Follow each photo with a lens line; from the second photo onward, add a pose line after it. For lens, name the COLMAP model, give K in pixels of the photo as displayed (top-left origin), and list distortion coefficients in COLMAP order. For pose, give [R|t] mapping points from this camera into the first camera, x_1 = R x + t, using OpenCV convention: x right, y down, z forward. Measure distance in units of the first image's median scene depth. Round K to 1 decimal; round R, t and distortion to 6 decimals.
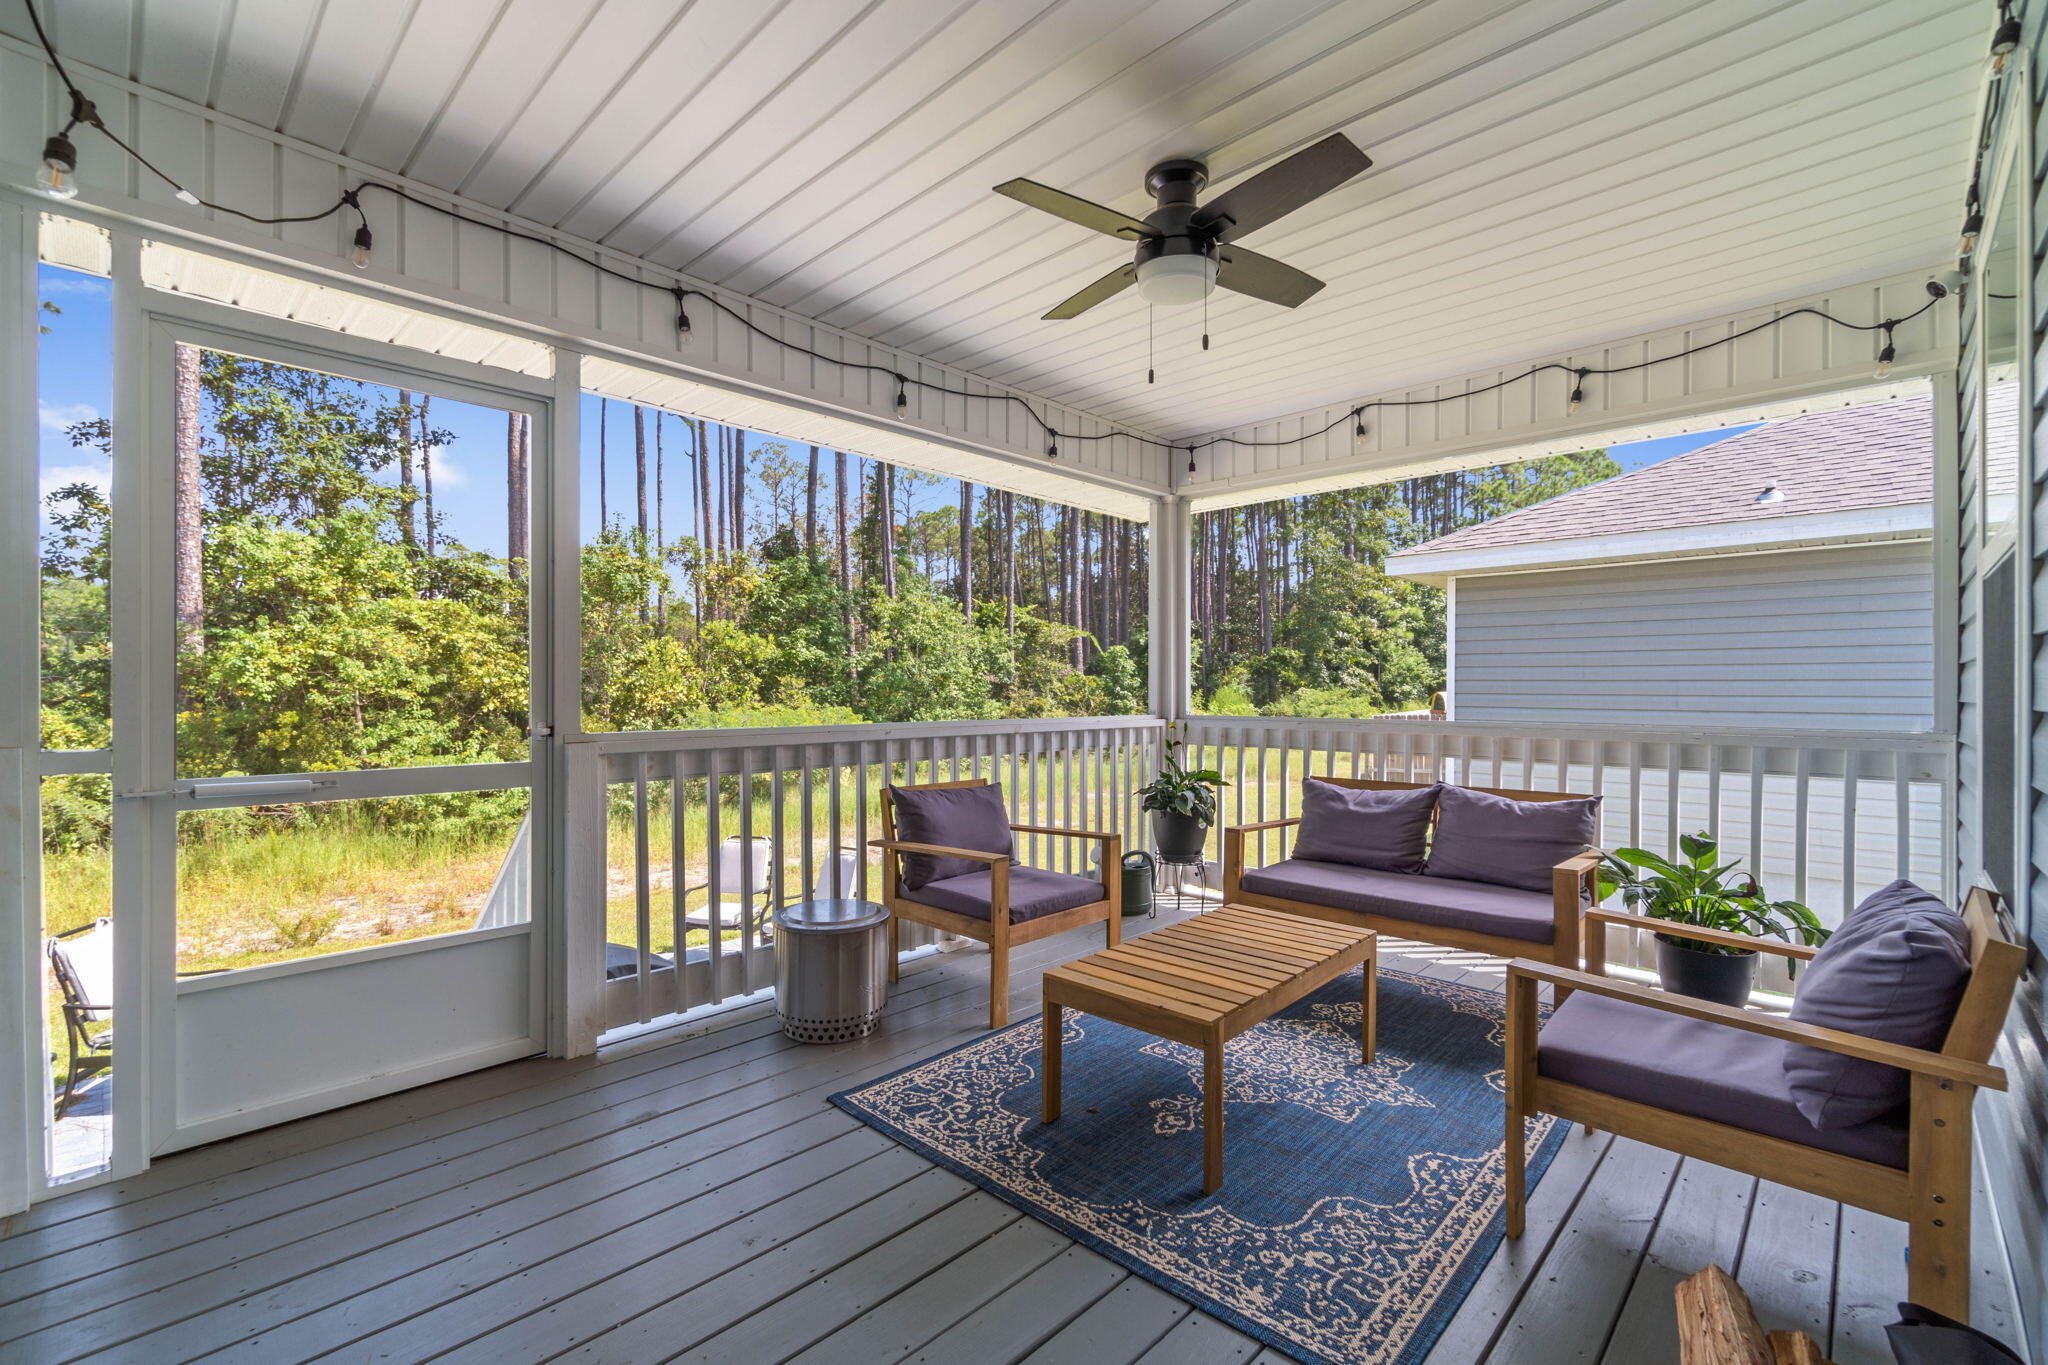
lens RADIAL K [[902.8, 0, 1013.2], [0, 902.8, 690.6], [0, 0, 1]] dist [-0.001826, 0.000271]
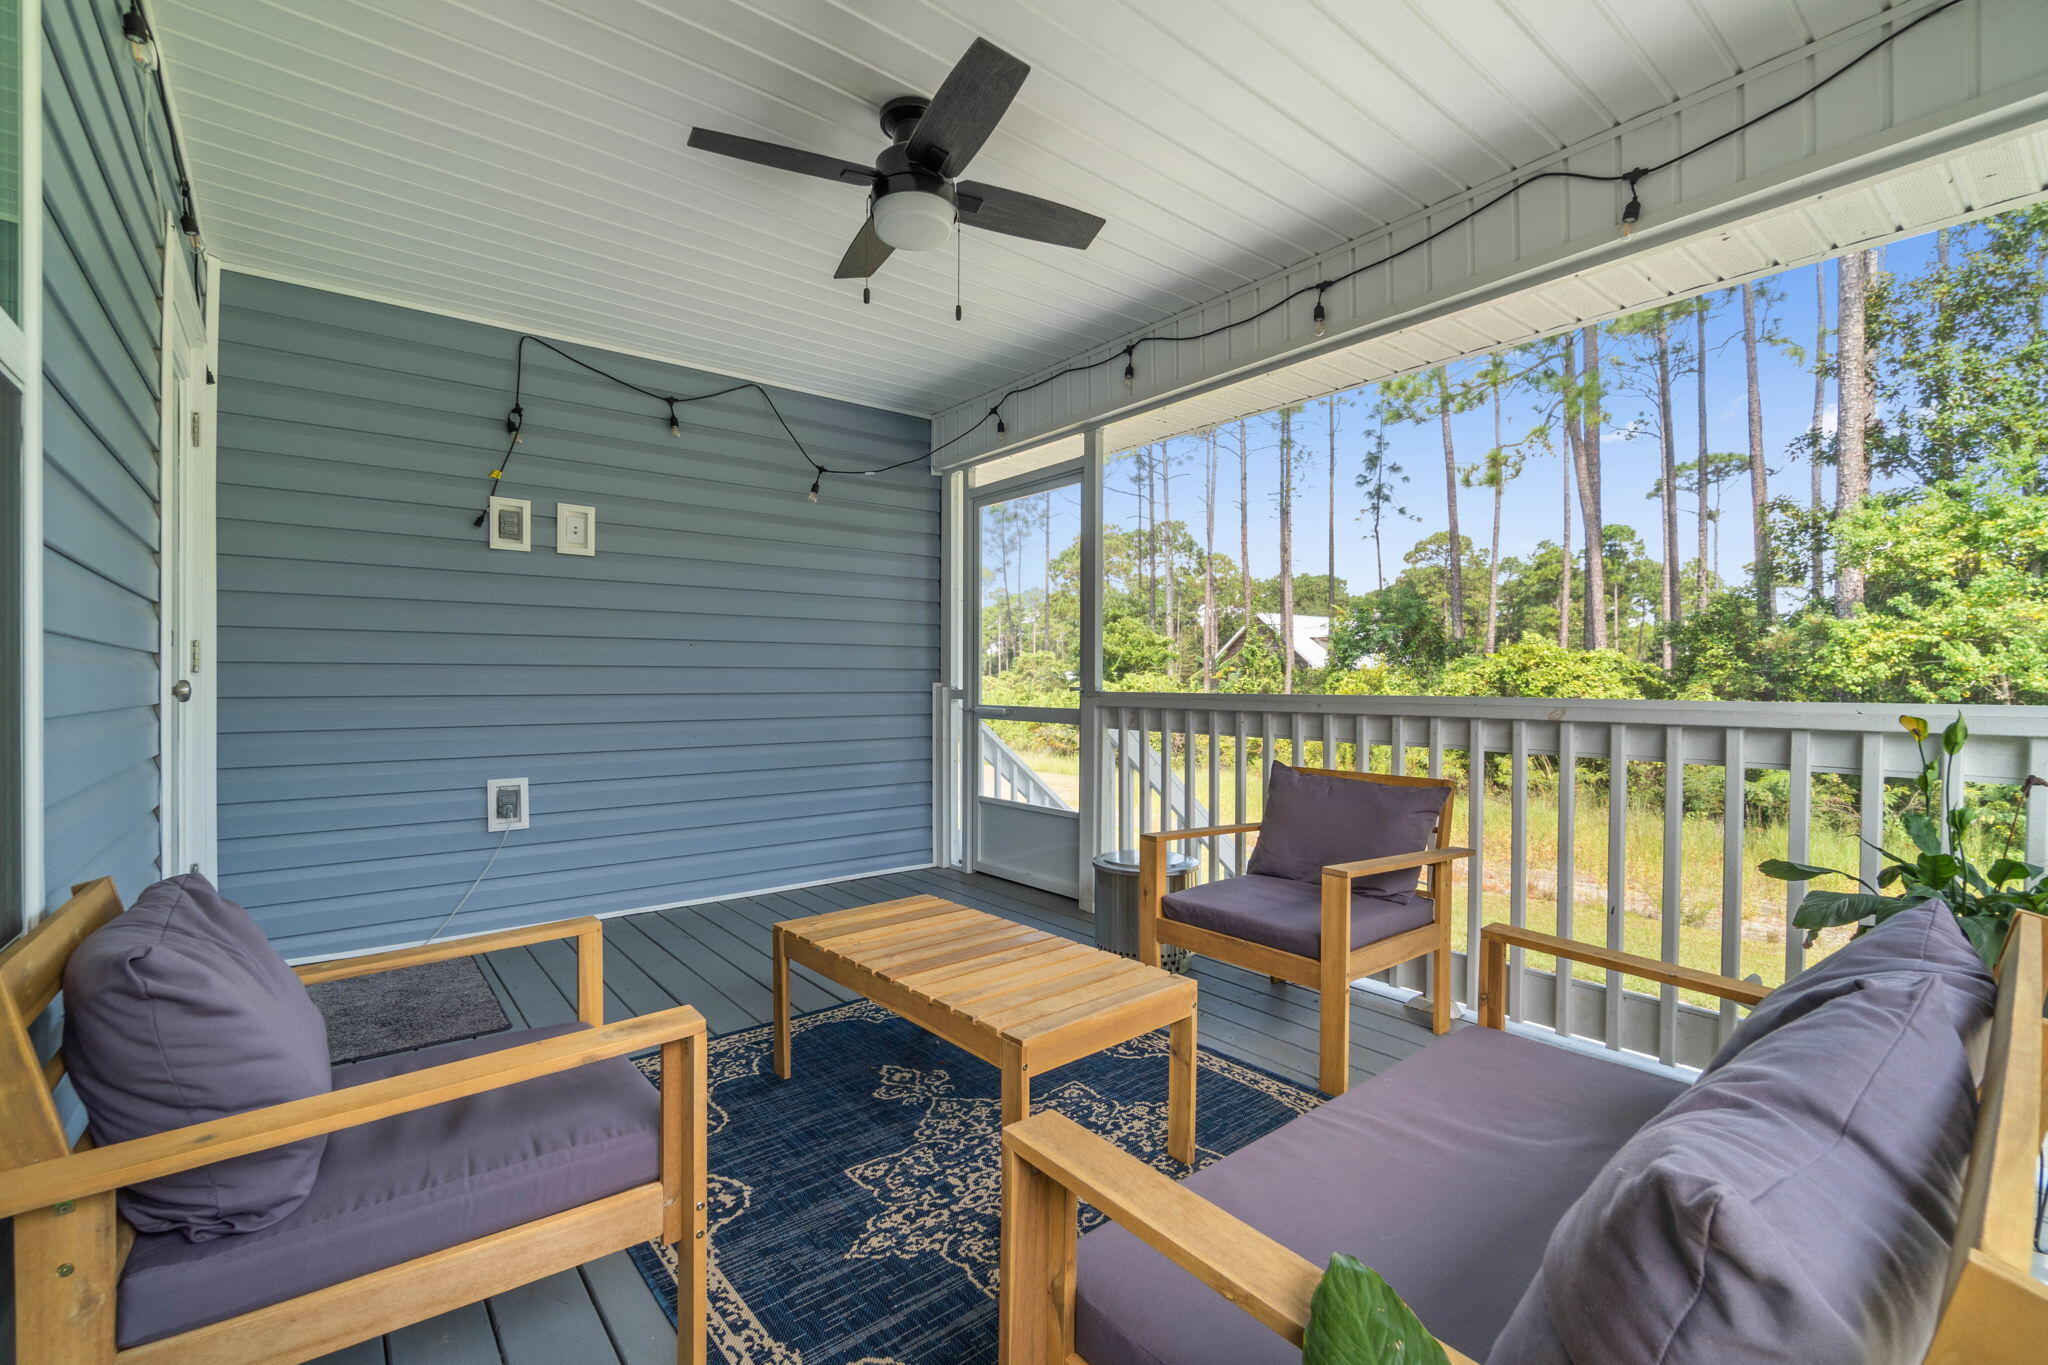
lens RADIAL K [[902.8, 0, 1013.2], [0, 902.8, 690.6], [0, 0, 1]] dist [-0.001826, 0.000271]
pose [[-0.143216, 0.005493, -0.989676, 1.015389], [-0.006225, 0.999960, 0.006451, 0.040202], [0.989672, 0.007084, -0.143176, 1.120308]]
